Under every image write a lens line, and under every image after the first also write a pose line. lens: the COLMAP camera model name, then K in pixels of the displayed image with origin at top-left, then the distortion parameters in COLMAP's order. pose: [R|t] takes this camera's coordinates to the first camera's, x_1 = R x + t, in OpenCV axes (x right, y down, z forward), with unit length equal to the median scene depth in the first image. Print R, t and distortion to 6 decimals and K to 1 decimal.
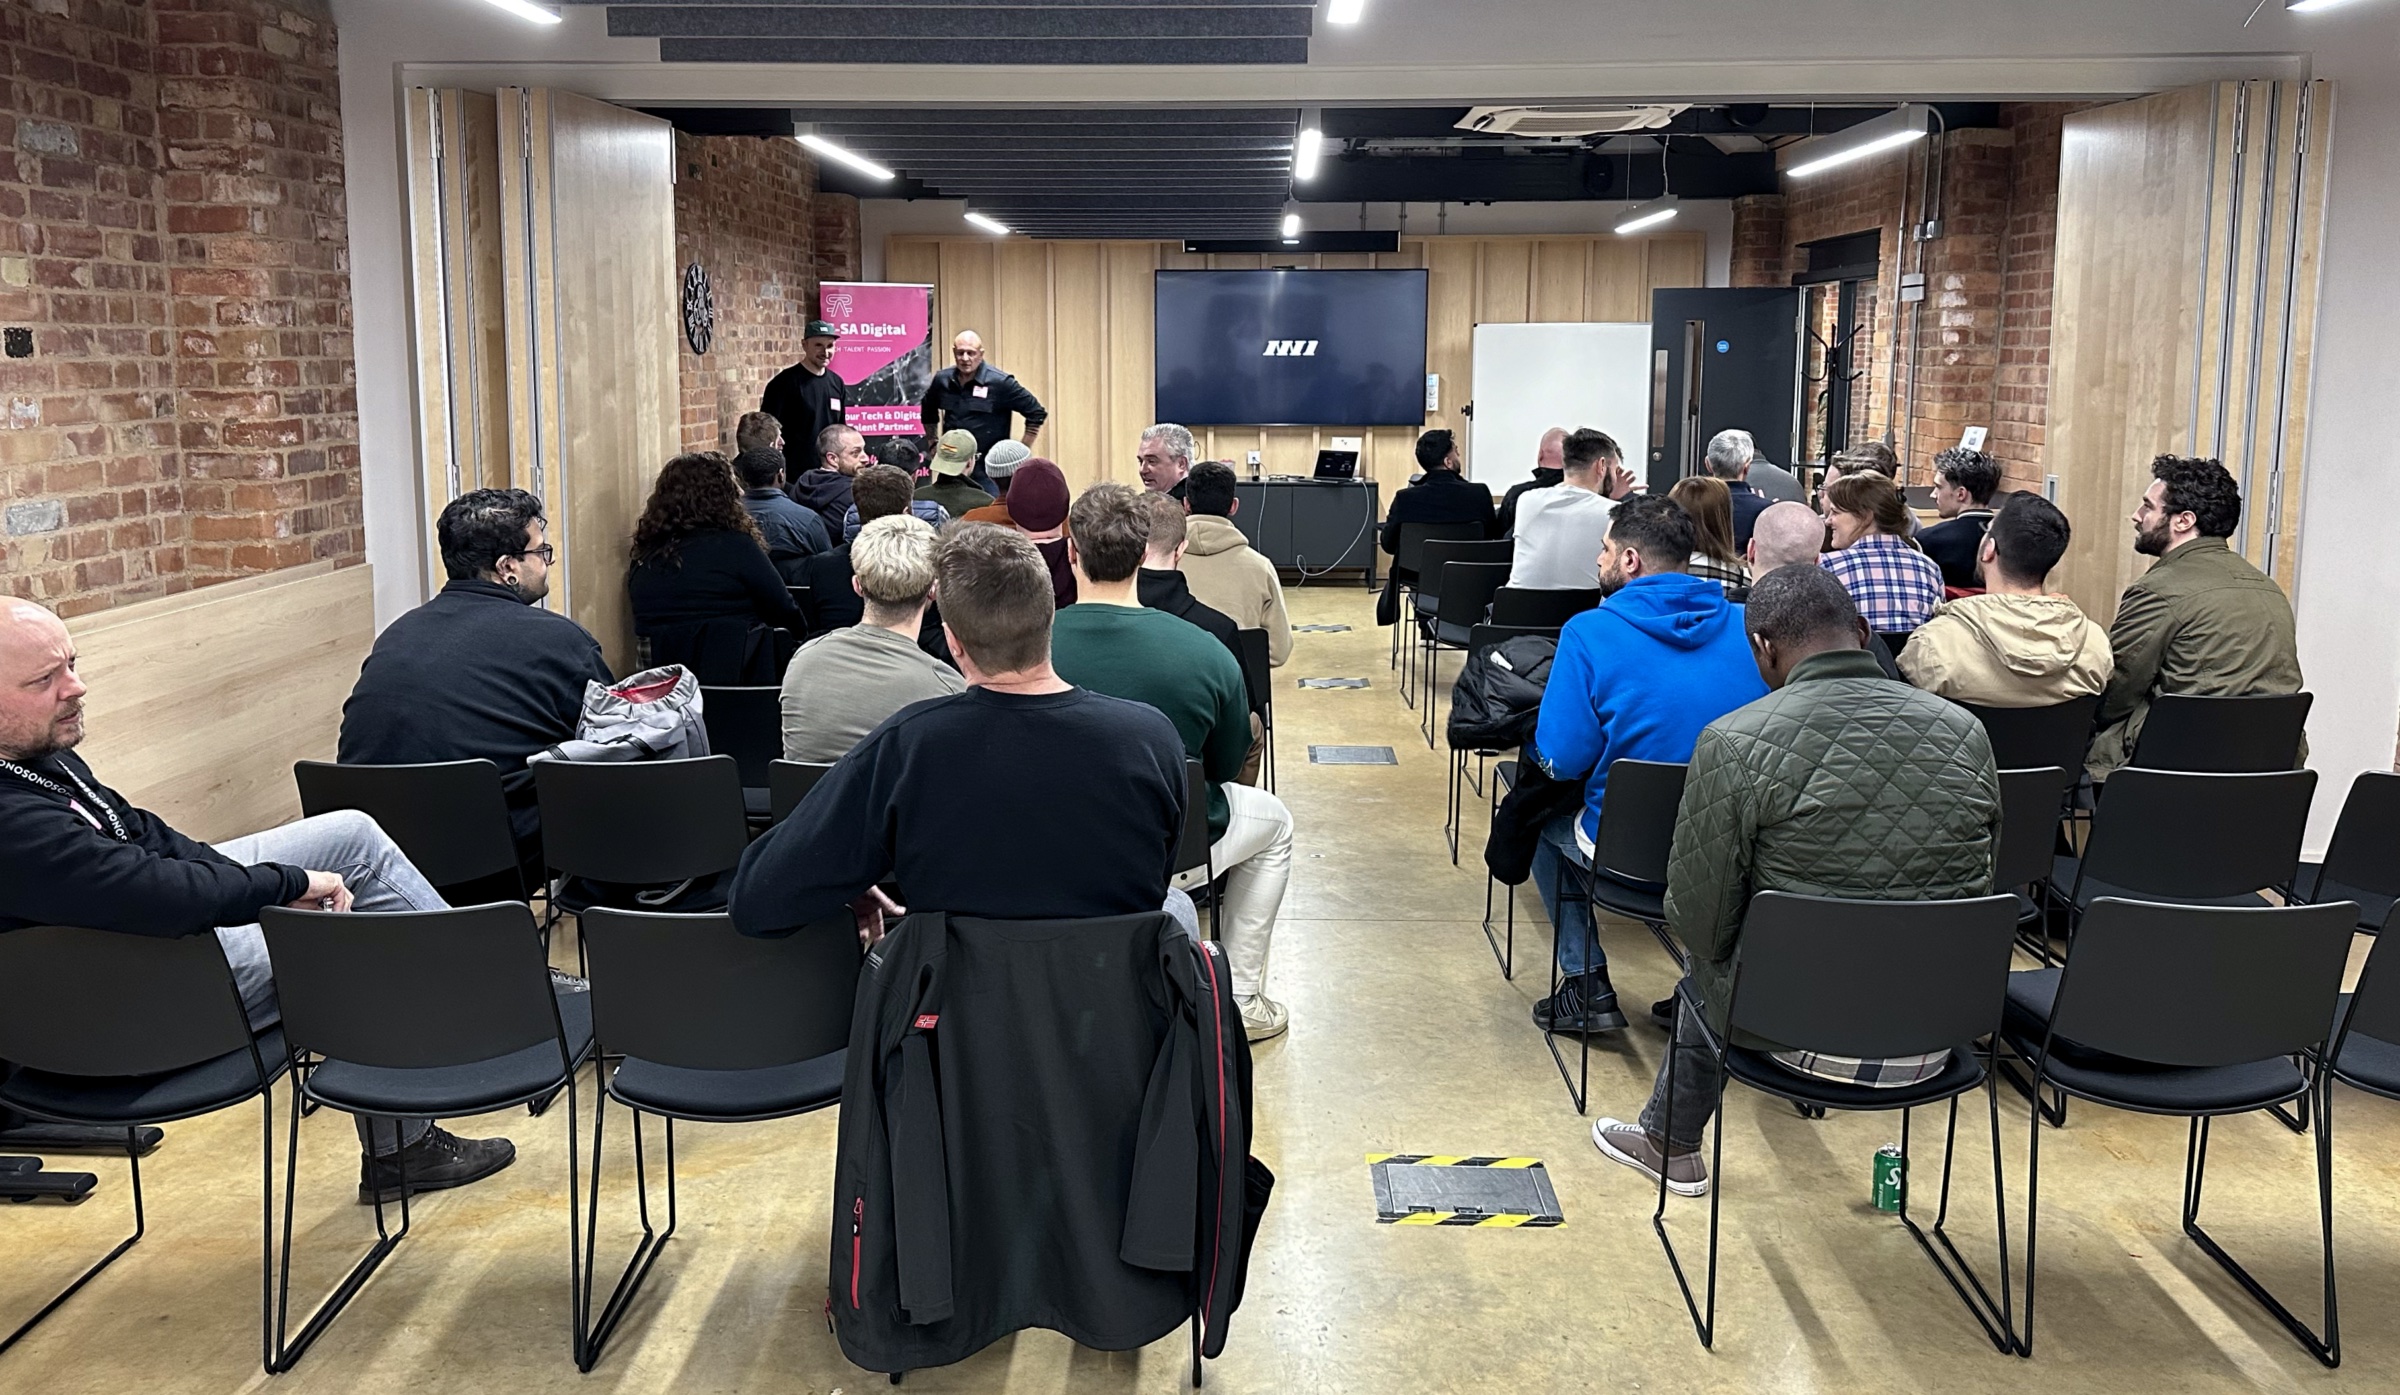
lens RADIAL K [[1895.9, 0, 1231.7], [0, 1895.9, 609.5], [0, 0, 1]] dist [0.071104, -0.083754]
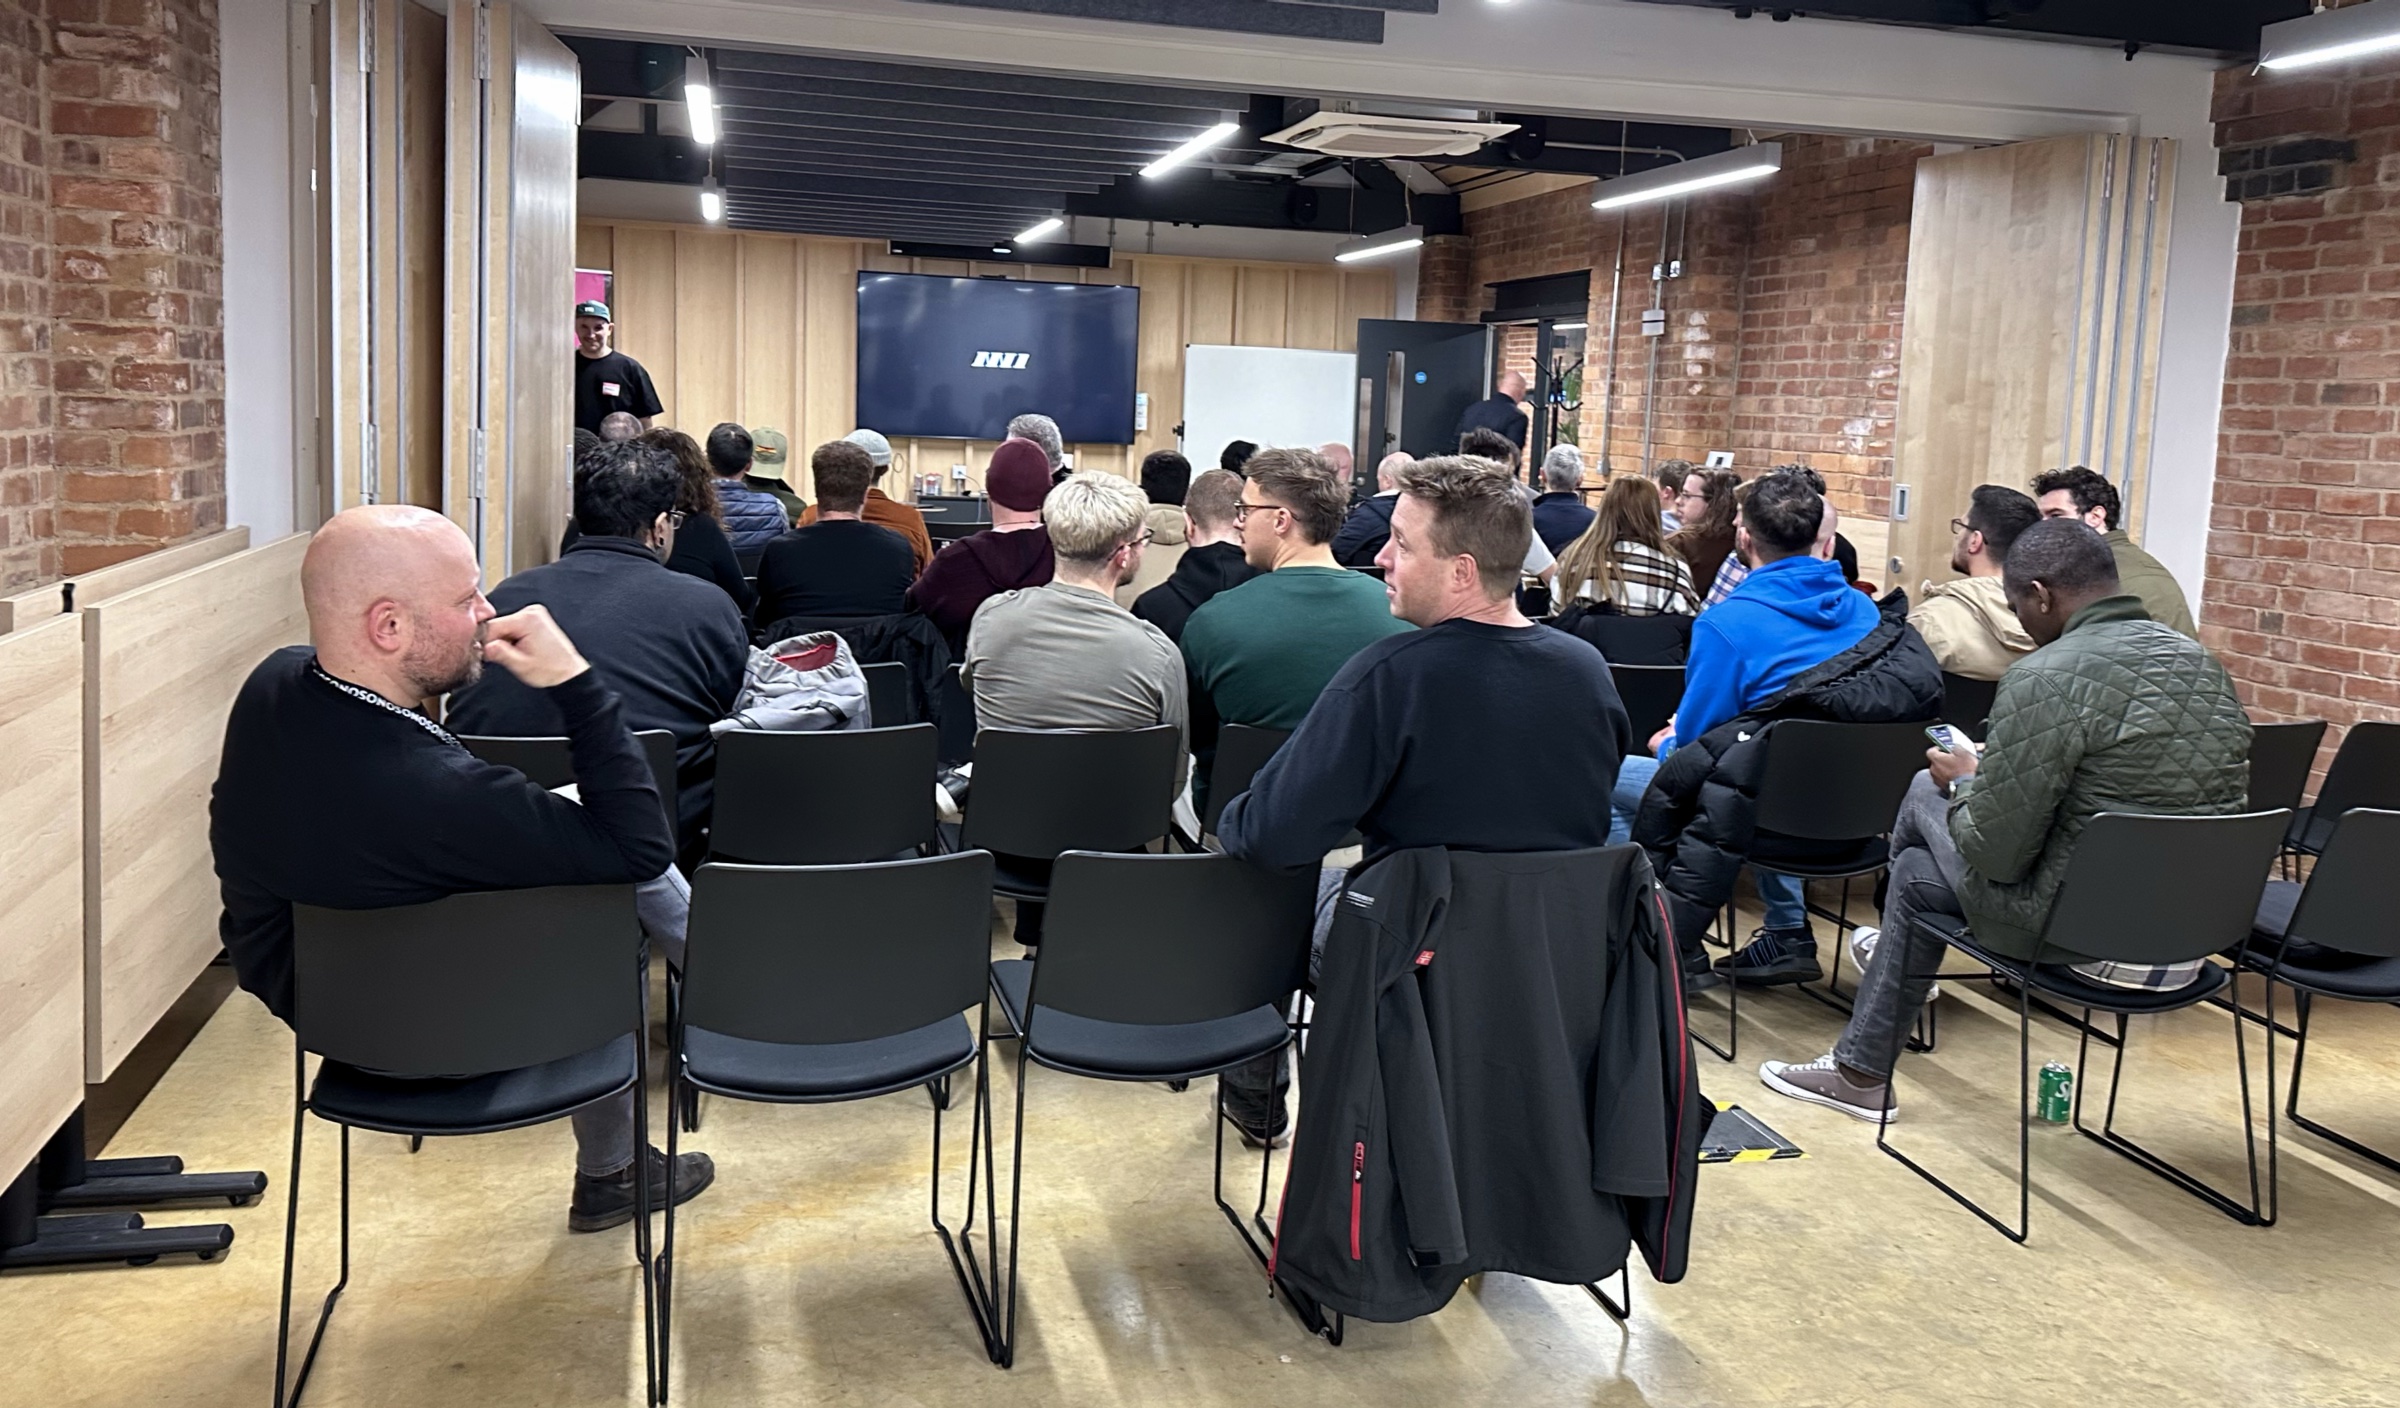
lens RADIAL K [[1895.9, 0, 1318.2], [0, 1895.9, 626.9], [0, 0, 1]] dist [0.071104, -0.083754]
pose [[0.960679, 0.001711, 0.277655, -0.248098], [0.000972, 0.999954, -0.009523, 0.027778], [-0.277658, 0.009419, 0.960634, 0.040268]]
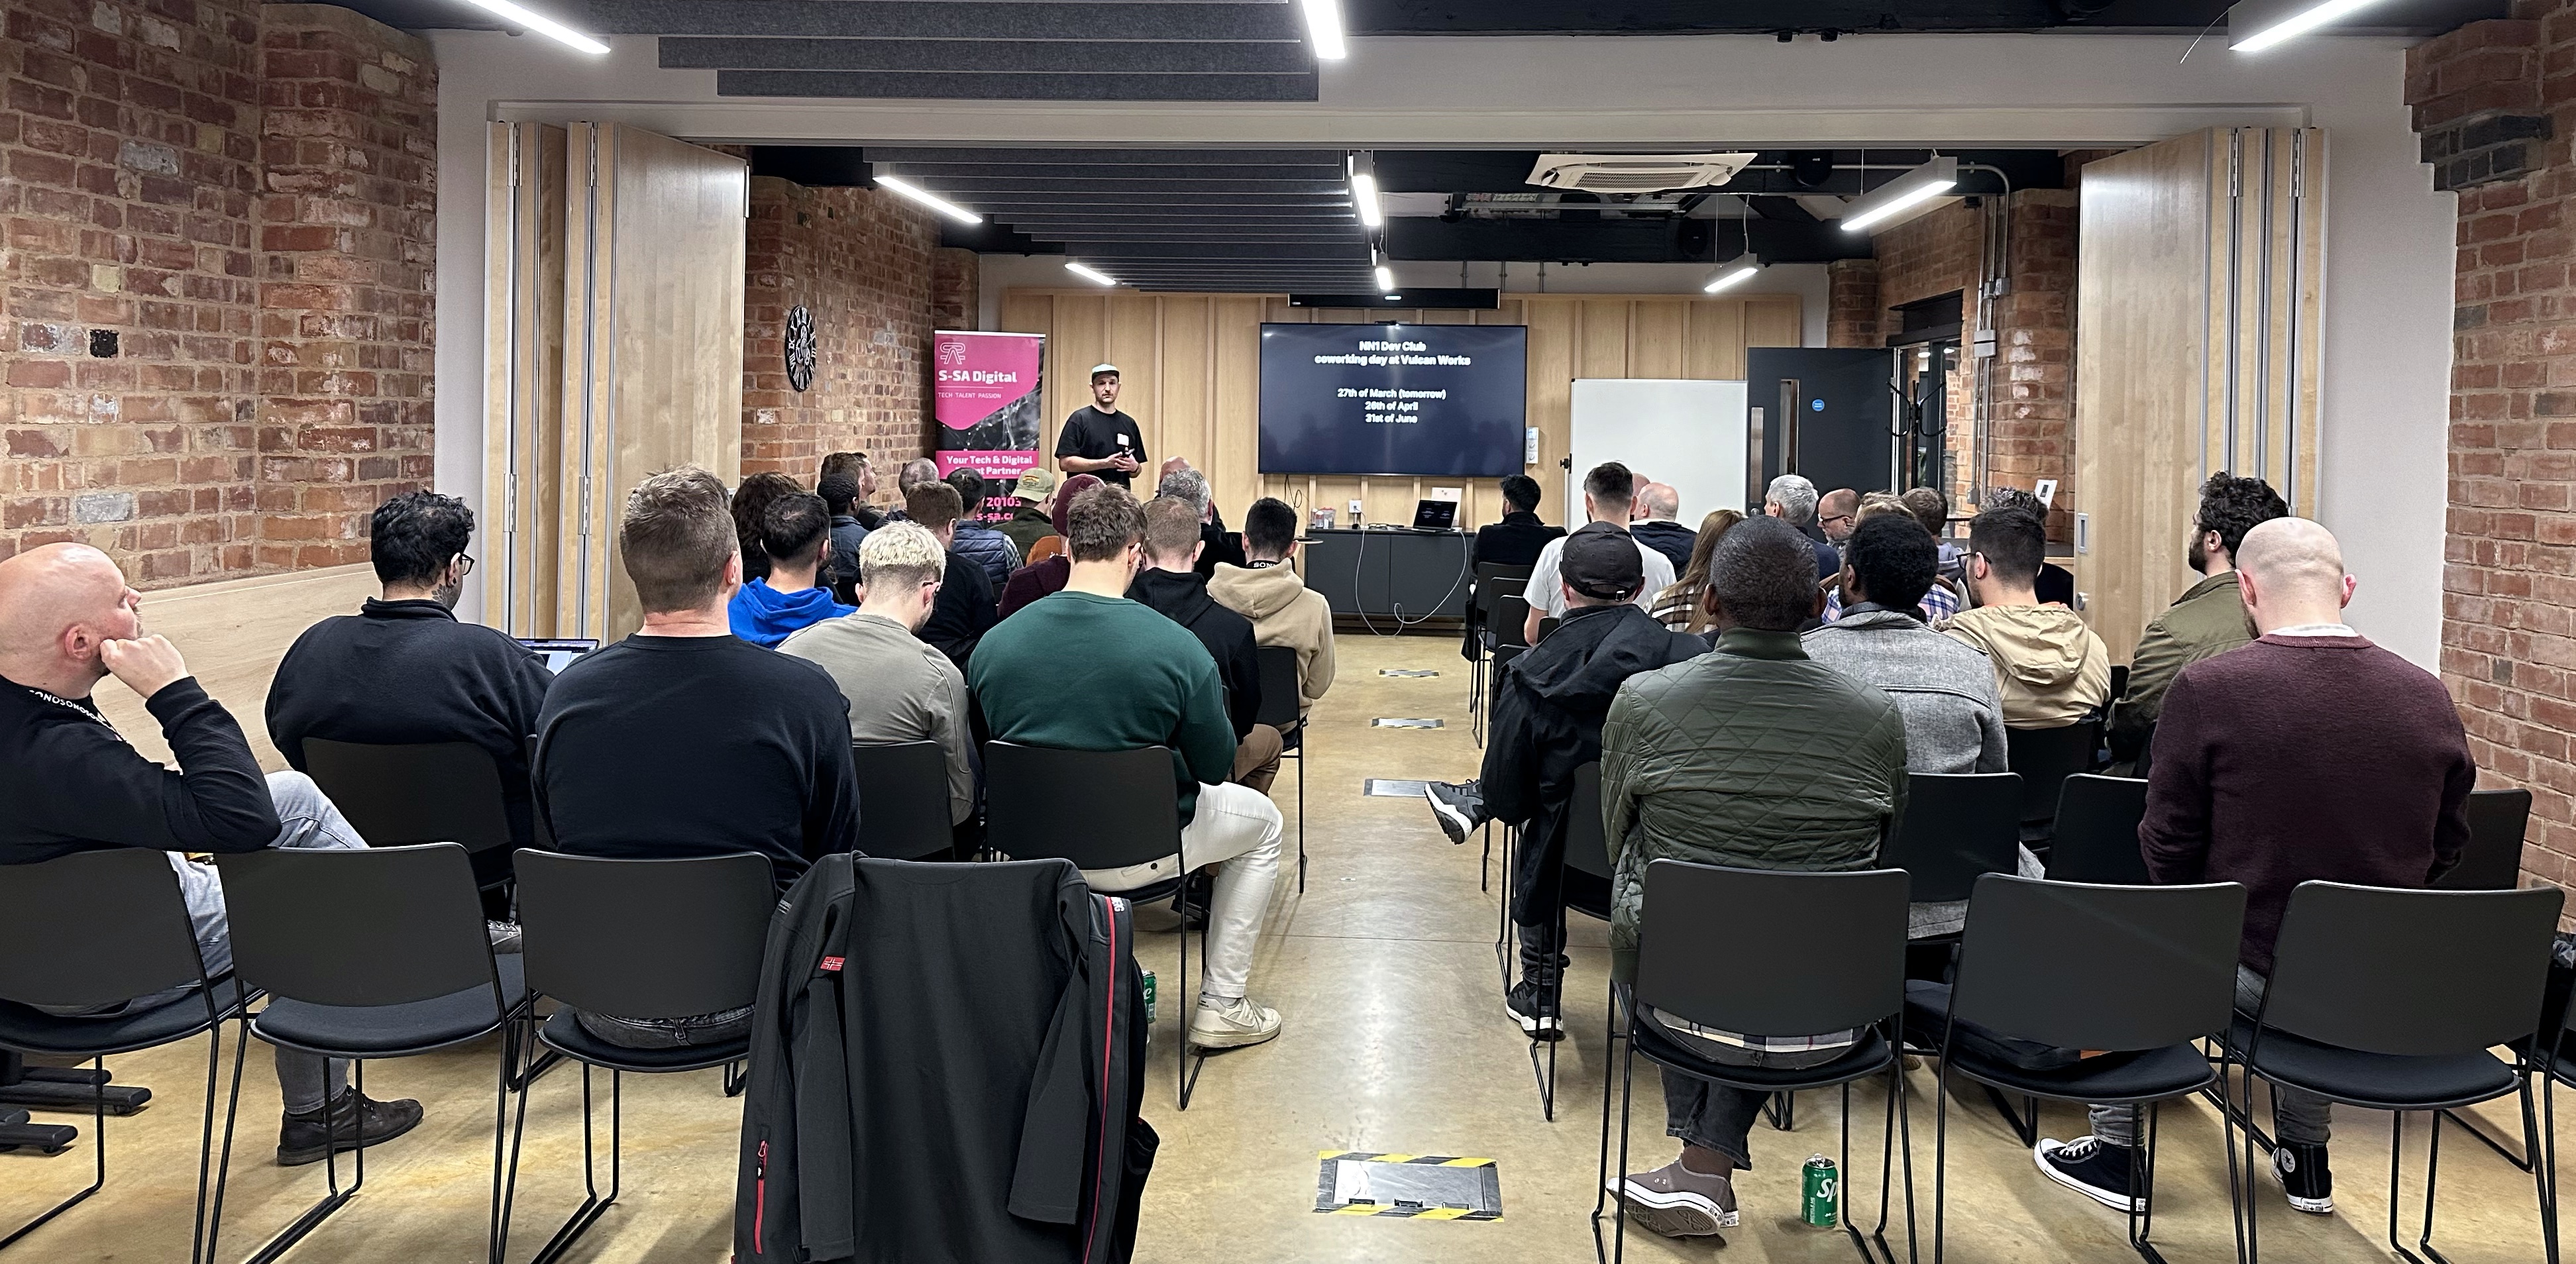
lens RADIAL K [[1893.1, 0, 1305.2], [0, 1893.1, 464.7], [0, 0, 1]] dist [0.044933, -0.040777]
pose [[0.999224, 0.014298, -0.036691, 0.065788], [-0.018270, 0.993730, -0.110303, 0.028395], [0.034884, 0.110888, 0.993221, -0.021170]]
